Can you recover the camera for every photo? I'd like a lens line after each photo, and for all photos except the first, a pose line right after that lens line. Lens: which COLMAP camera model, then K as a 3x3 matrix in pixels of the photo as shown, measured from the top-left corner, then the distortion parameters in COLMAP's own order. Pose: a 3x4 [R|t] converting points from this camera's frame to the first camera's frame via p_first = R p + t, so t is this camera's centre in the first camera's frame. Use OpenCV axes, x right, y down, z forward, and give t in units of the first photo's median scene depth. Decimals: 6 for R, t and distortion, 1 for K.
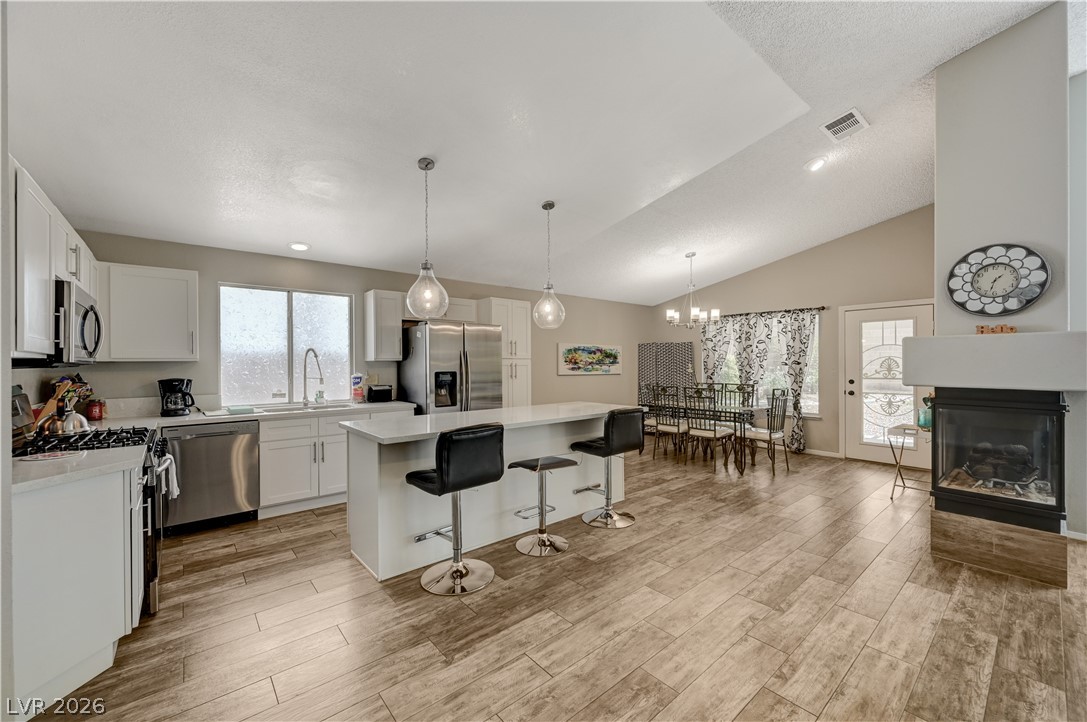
lens RADIAL K [[430.9, 0, 547.0], [0, 430.9, 364.6], [0, 0, 1]] dist [0.002890, 0.000884]
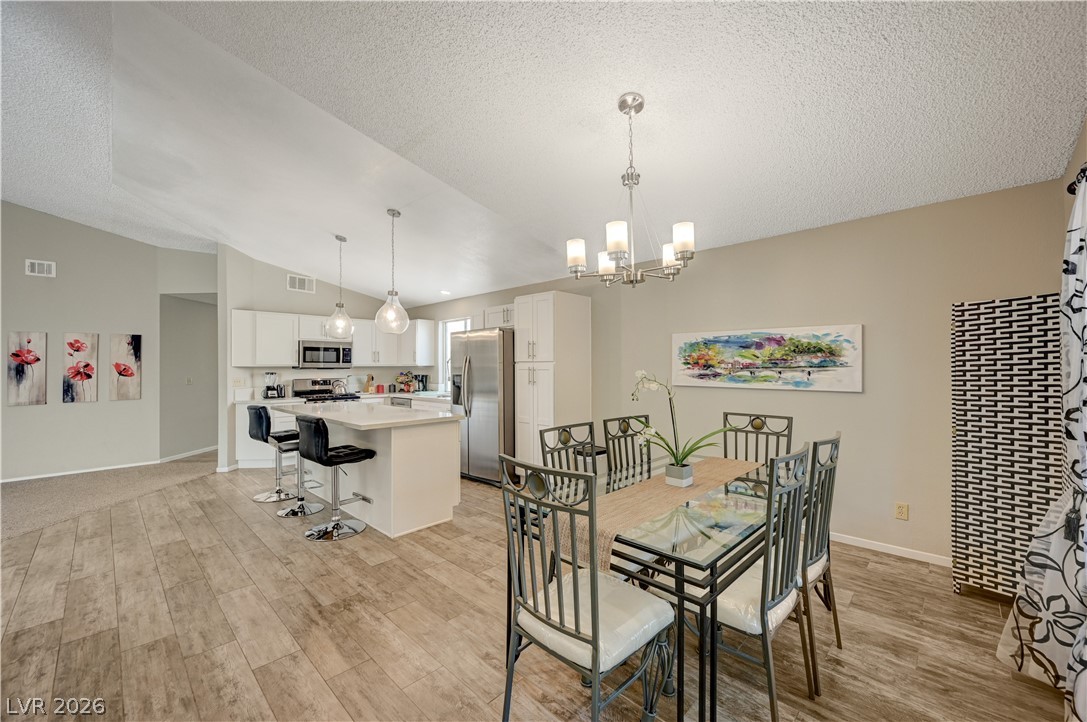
lens RADIAL K [[427.4, 0, 544.9], [0, 427.4, 364.5], [0, 0, 1]] dist [0.000045, 0.000302]
pose [[0.097554, -0.000360, -0.995230, 0.670744], [0.002650, 0.999996, -0.000102, -0.007168], [0.995227, -0.002627, 0.097555, 0.807303]]
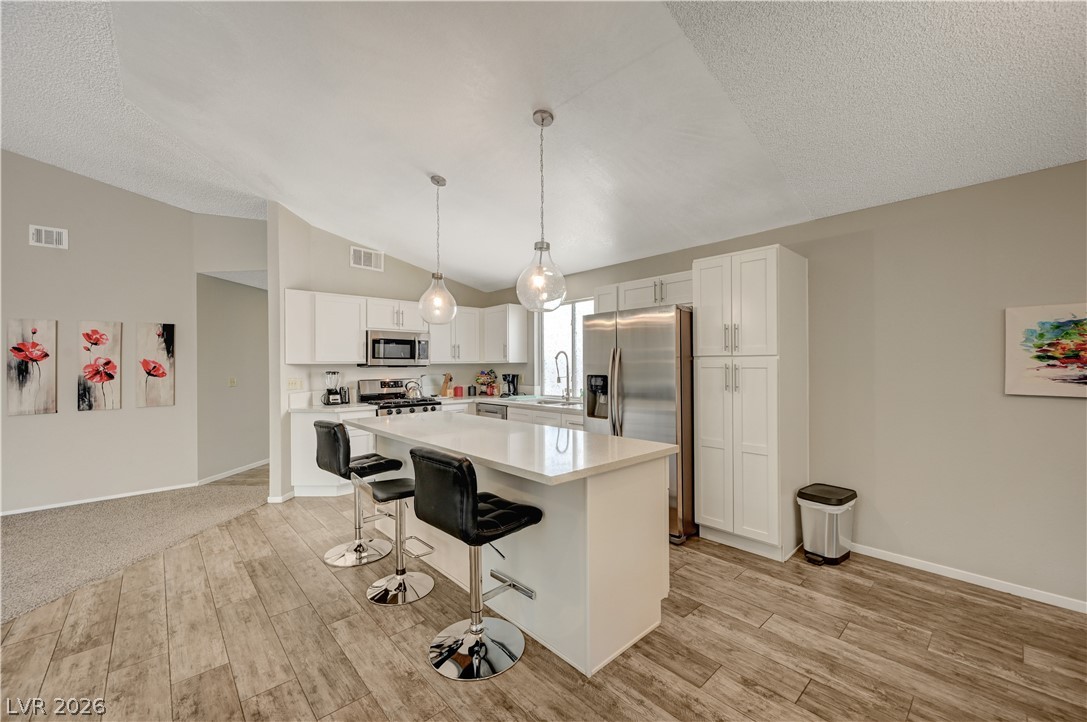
lens RADIAL K [[427.4, 0, 544.9], [0, 427.4, 364.5], [0, 0, 1]] dist [0.000045, 0.000302]
pose [[0.035738, 0.005592, -0.999346, 0.409578], [0.004217, 0.999975, 0.005746, -0.006142], [0.999352, -0.004419, 0.035713, 0.628981]]
